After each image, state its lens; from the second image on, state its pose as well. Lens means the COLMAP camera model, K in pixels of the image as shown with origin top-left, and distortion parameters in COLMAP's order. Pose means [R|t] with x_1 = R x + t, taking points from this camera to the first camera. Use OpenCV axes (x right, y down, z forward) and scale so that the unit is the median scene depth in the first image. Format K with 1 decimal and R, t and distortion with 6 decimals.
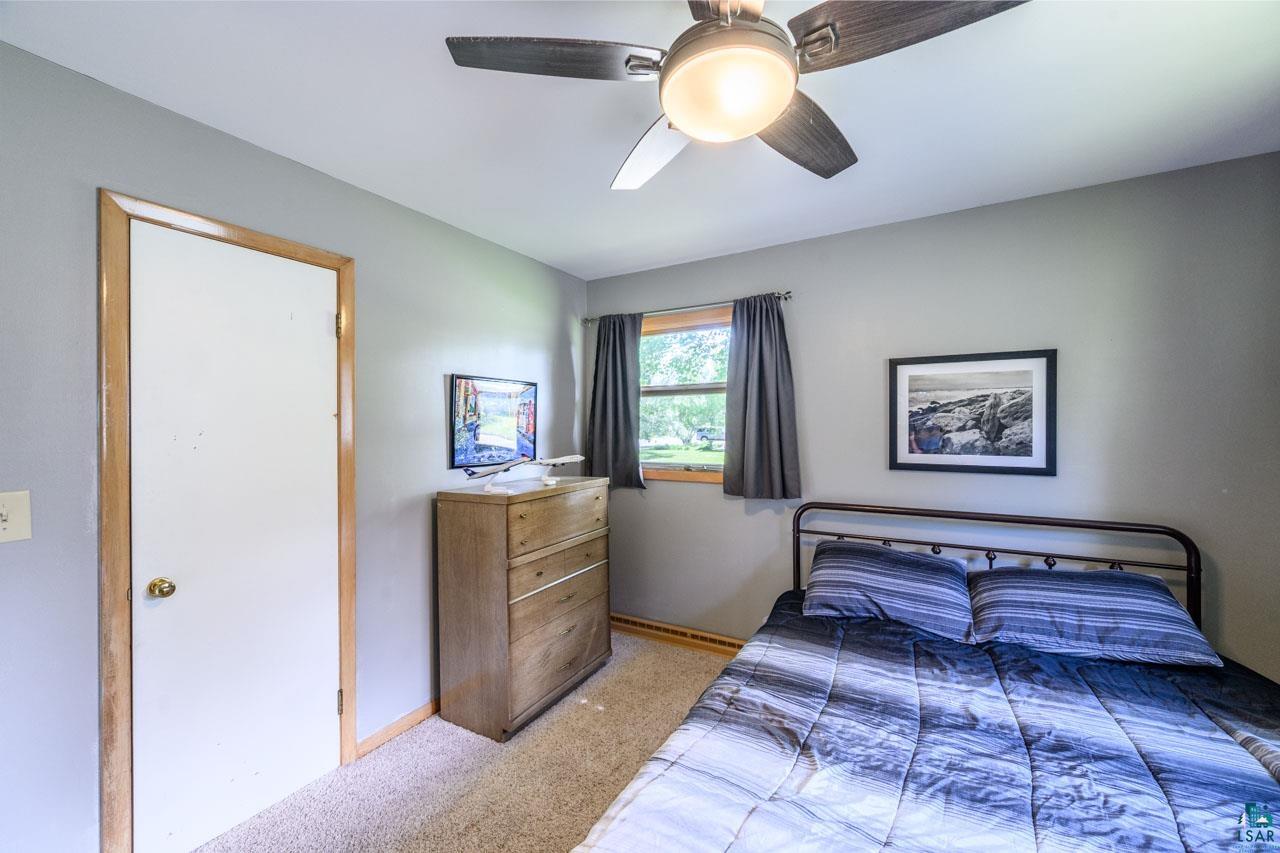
lens RADIAL K [[498.8, 0, 641.6], [0, 498.8, 428.3], [0, 0, 1]] dist [0.001706, -0.000629]
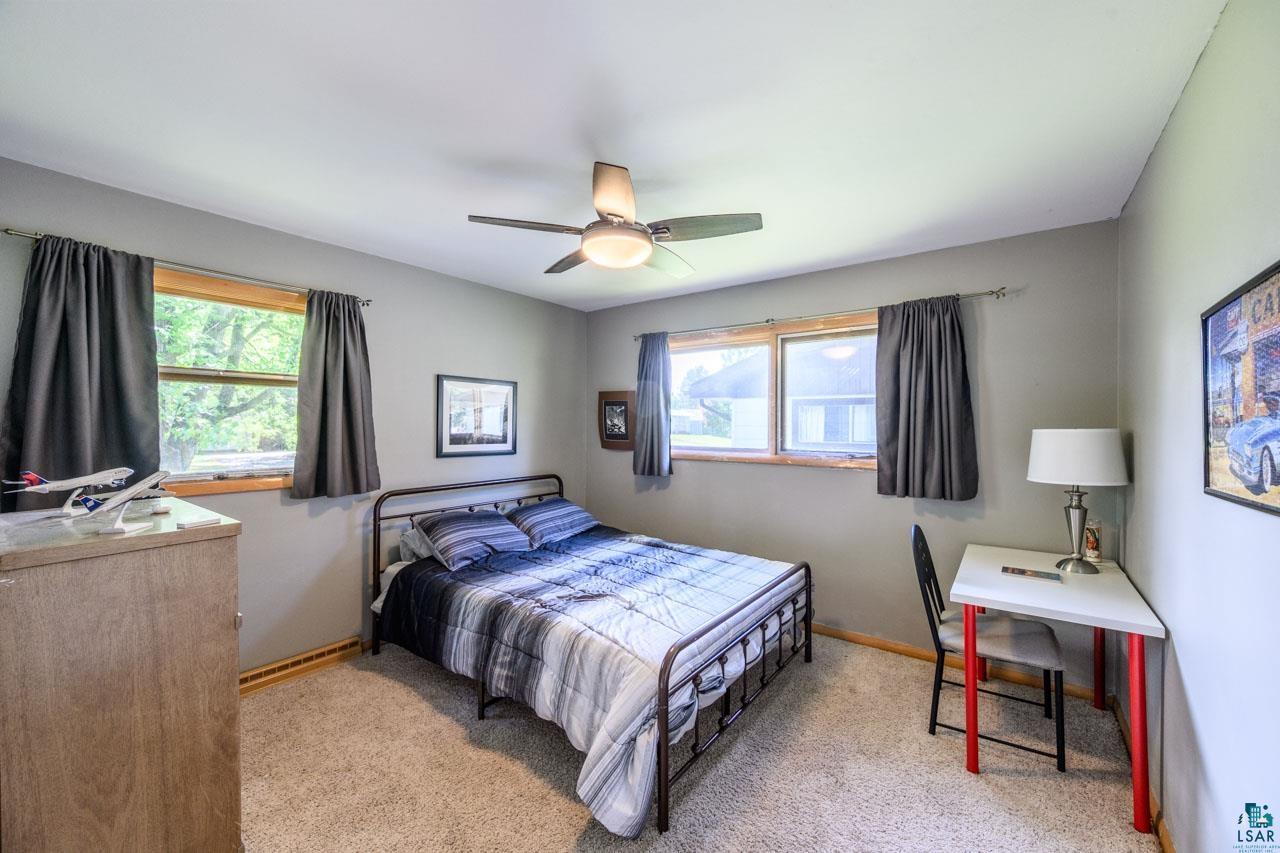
lens RADIAL K [[498.8, 0, 643.2], [0, 498.8, 427.6], [0, 0, 1]] dist [0.001706, -0.000629]
pose [[0.118033, 0.001271, 0.993009, -0.767623], [0.000216, 0.999999, -0.001306, 0.004600], [-0.993010, 0.000369, 0.118033, 0.307464]]
